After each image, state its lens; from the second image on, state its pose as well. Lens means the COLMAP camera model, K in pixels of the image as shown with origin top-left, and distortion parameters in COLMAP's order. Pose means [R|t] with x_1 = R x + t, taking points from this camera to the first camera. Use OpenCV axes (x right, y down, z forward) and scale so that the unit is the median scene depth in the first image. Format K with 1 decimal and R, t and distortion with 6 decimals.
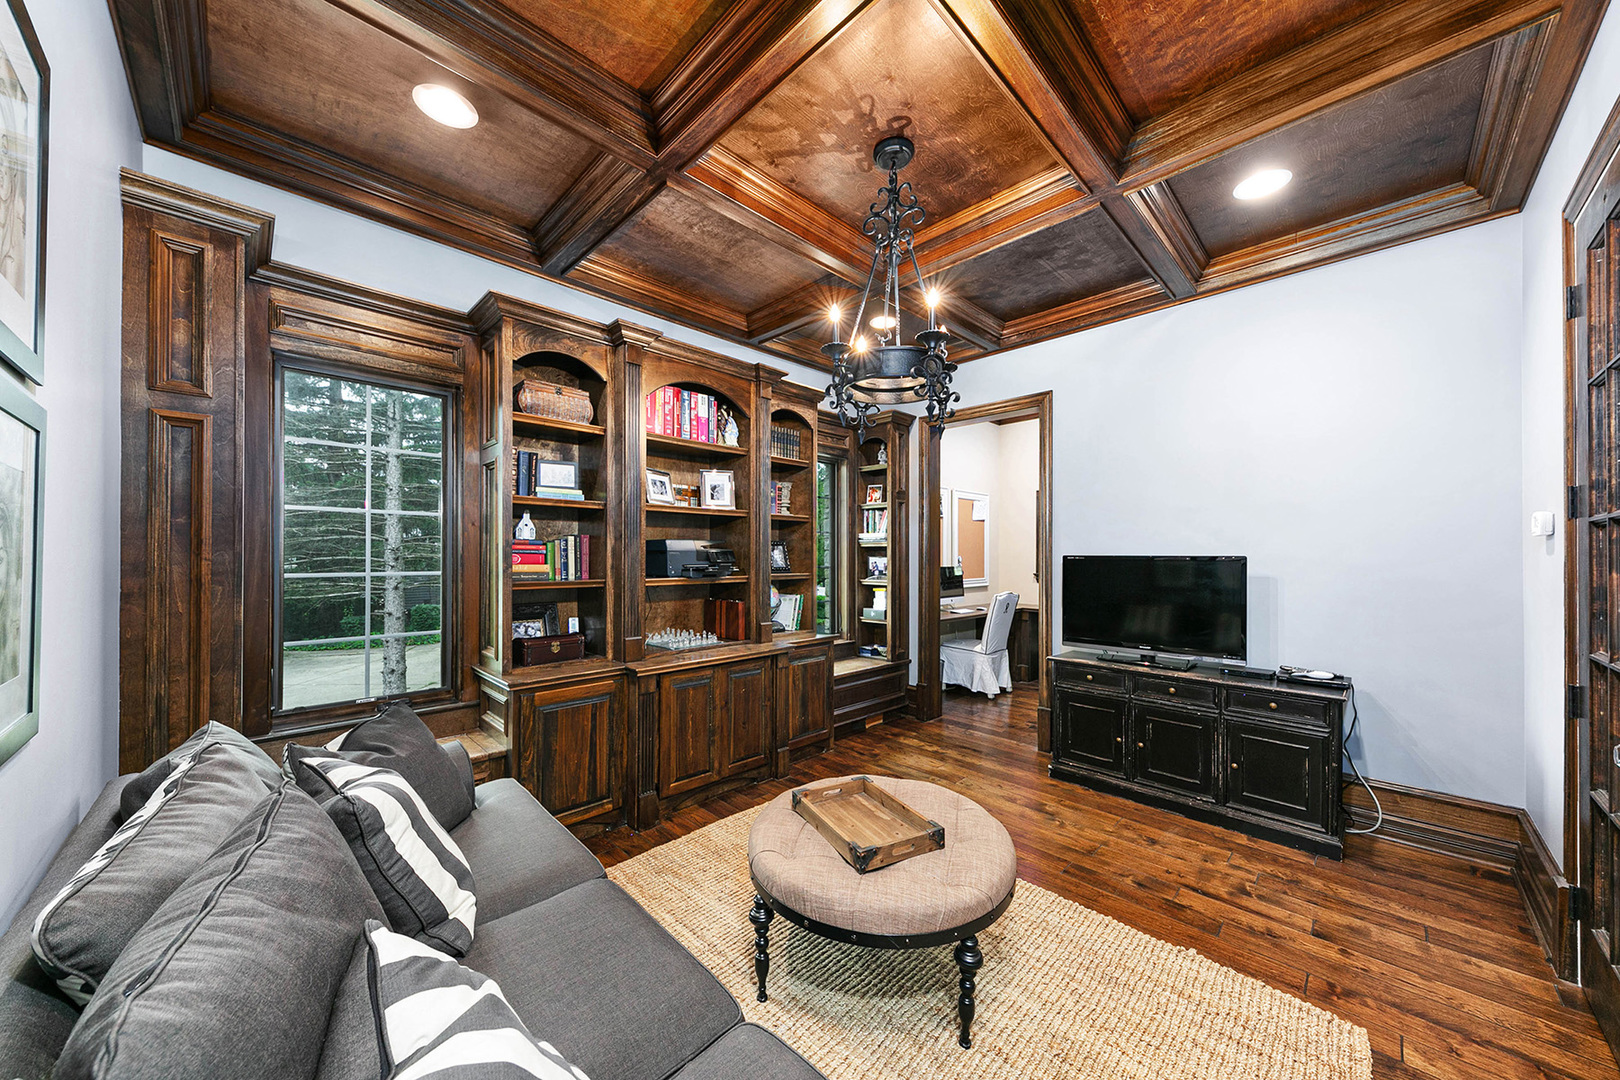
lens RADIAL K [[560.5, 0, 801.5], [0, 560.5, 549.6], [0, 0, 1]] dist [-0.000660, -0.000021]
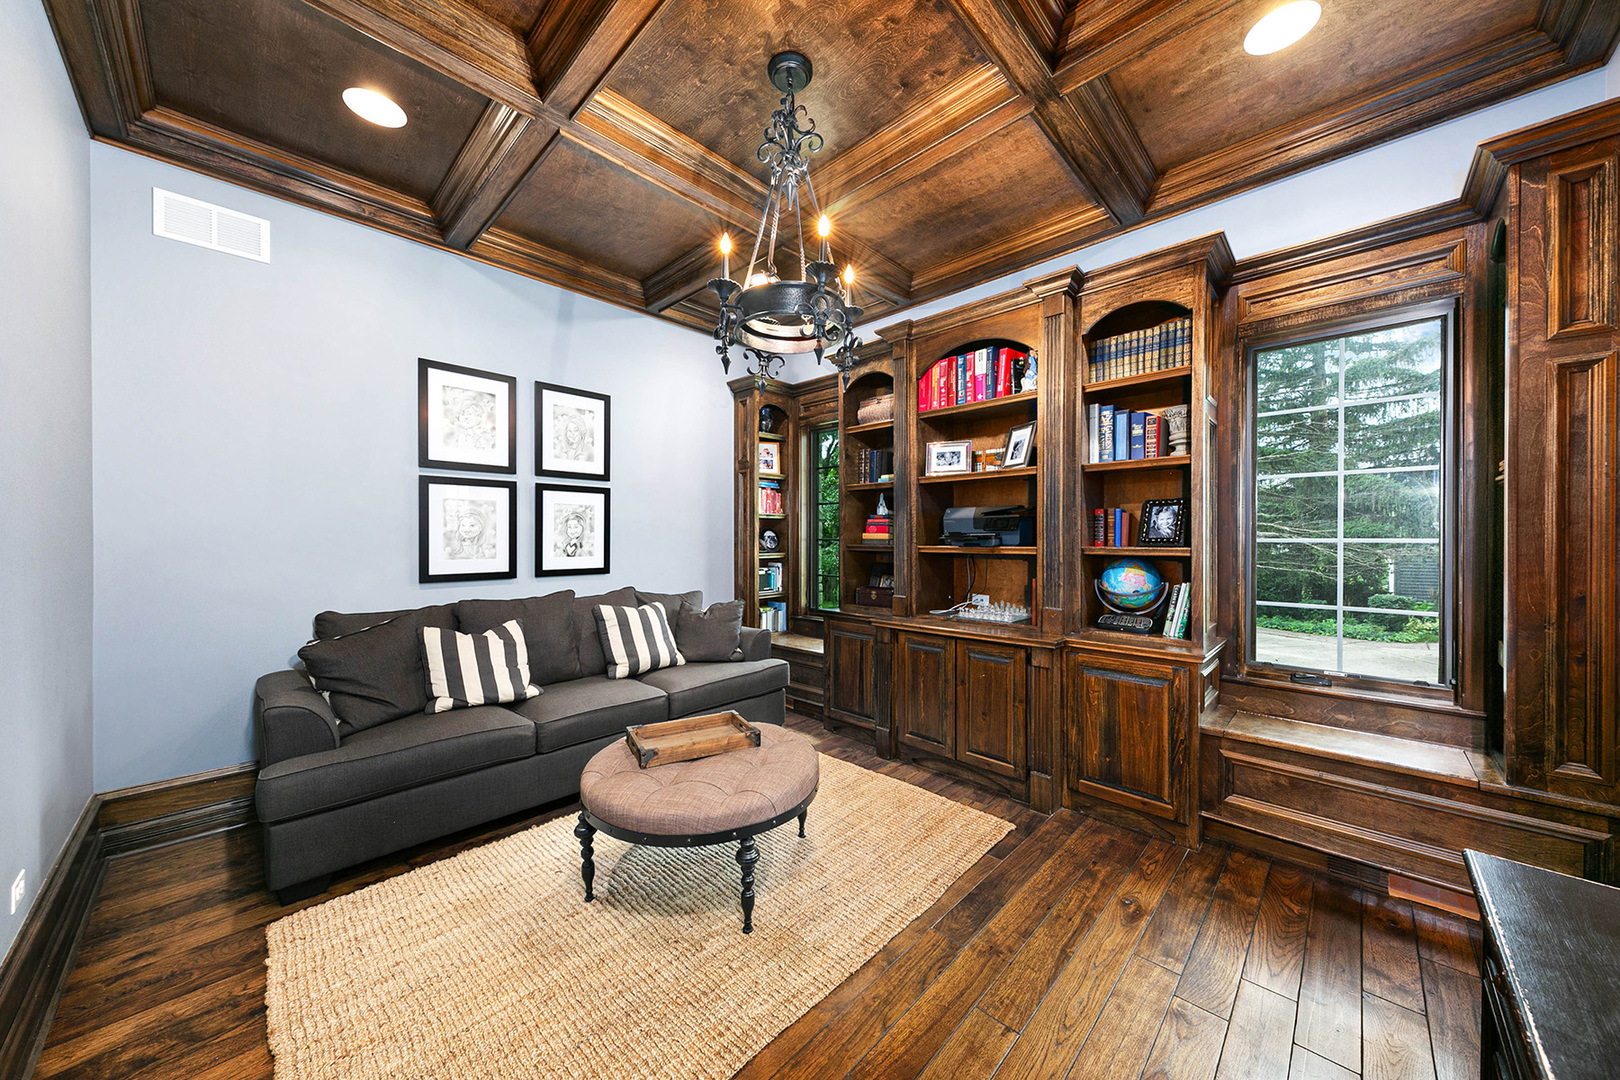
lens RADIAL K [[570.6, 0, 806.0], [0, 570.6, 536.6], [0, 0, 1]] dist [0.010741, -0.000084]
pose [[0.027483, 0.007368, -0.999595, 0.763507], [0.006435, 0.999951, 0.007547, 0.023958], [0.999602, -0.006640, 0.027434, 0.684987]]
